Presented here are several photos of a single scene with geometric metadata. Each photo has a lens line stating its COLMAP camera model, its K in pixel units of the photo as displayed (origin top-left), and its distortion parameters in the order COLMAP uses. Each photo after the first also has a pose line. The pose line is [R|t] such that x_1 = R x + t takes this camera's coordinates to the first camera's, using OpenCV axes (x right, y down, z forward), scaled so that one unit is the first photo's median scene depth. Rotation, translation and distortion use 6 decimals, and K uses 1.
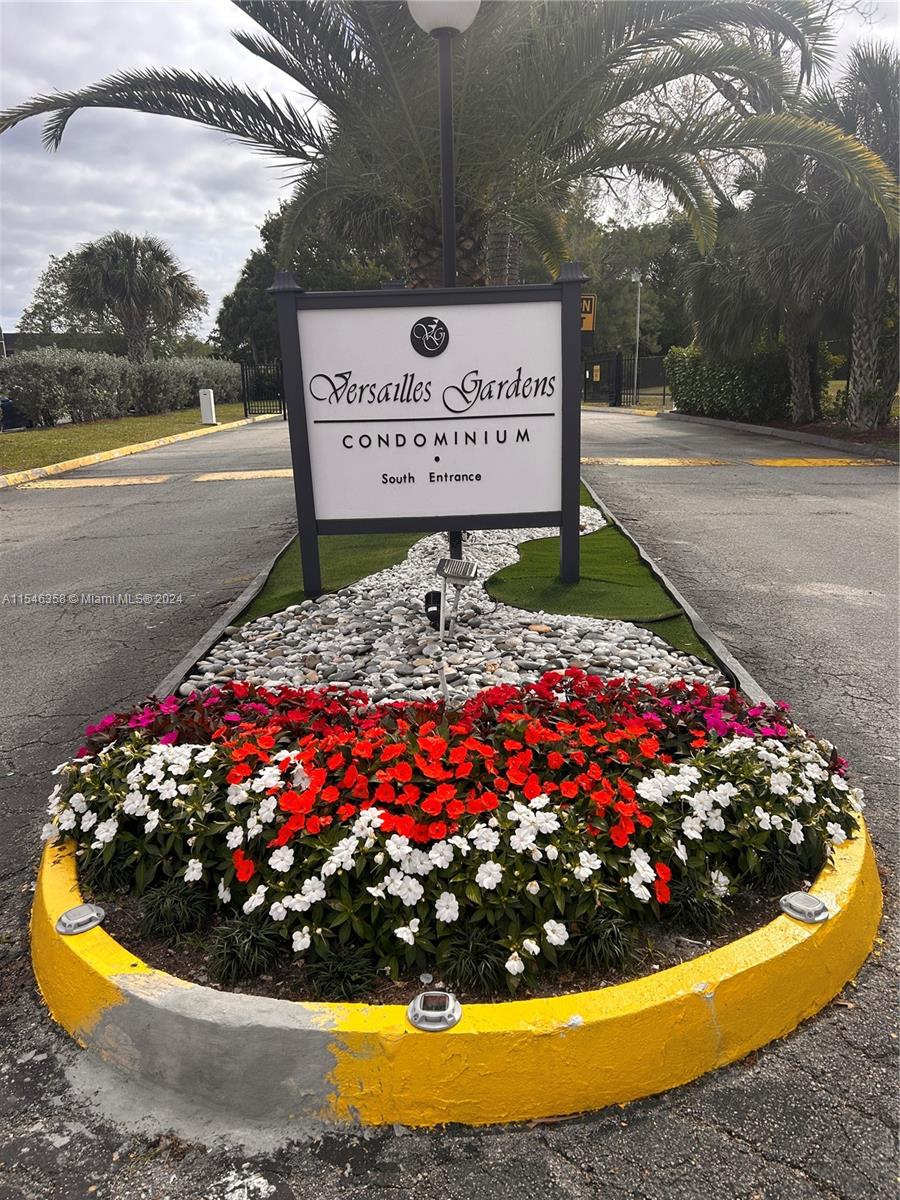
lens RADIAL K [[912.0, 0, 451.3], [0, 912.0, 607.7], [0, 0, 1]] dist [0.039088, -0.047780]
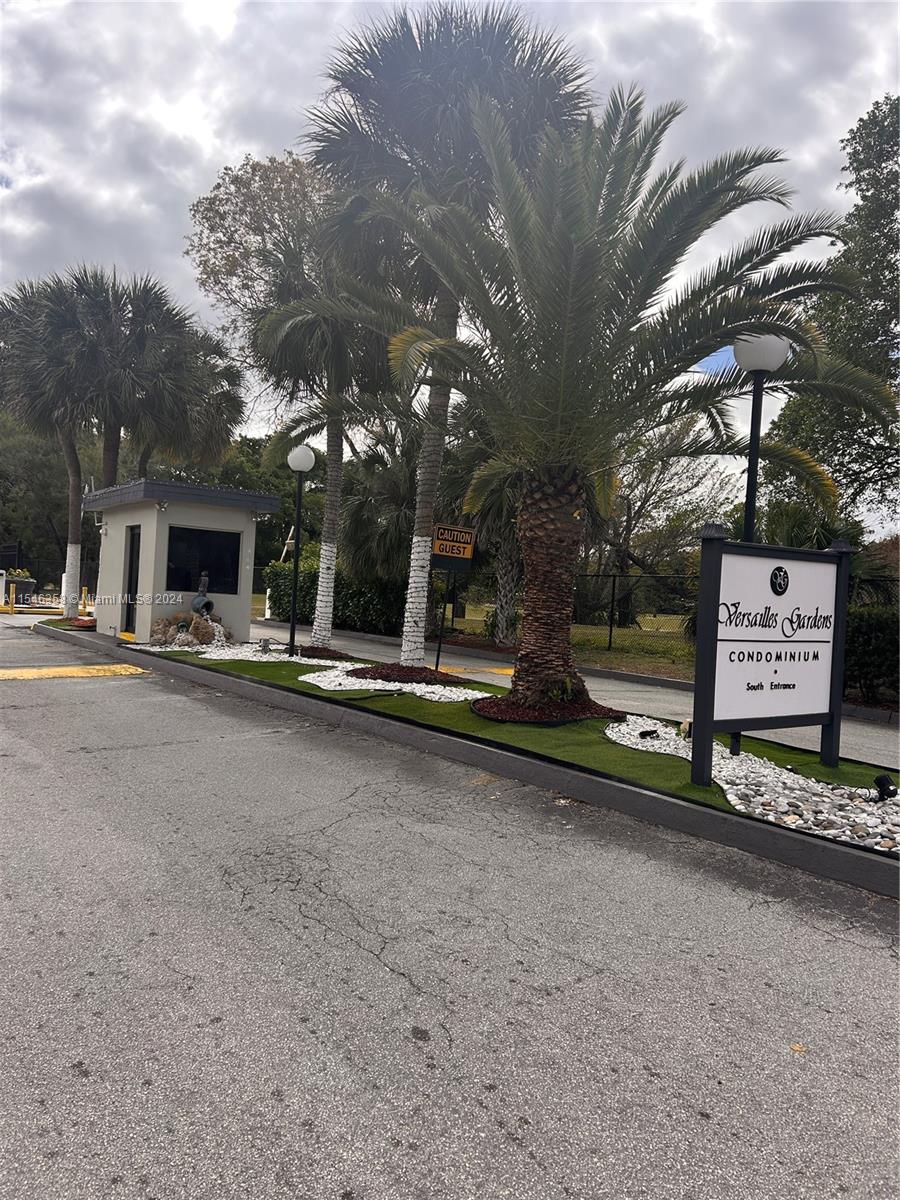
lens RADIAL K [[912.0, 0, 449.2], [0, 912.0, 600.0], [0, 0, 1]] dist [0.039088, -0.047780]
pose [[0.812851, 0.065940, 0.578727, -2.537647], [0.067119, 0.976349, -0.205517, -0.061668], [-0.578592, 0.205898, 0.789201, 0.508201]]
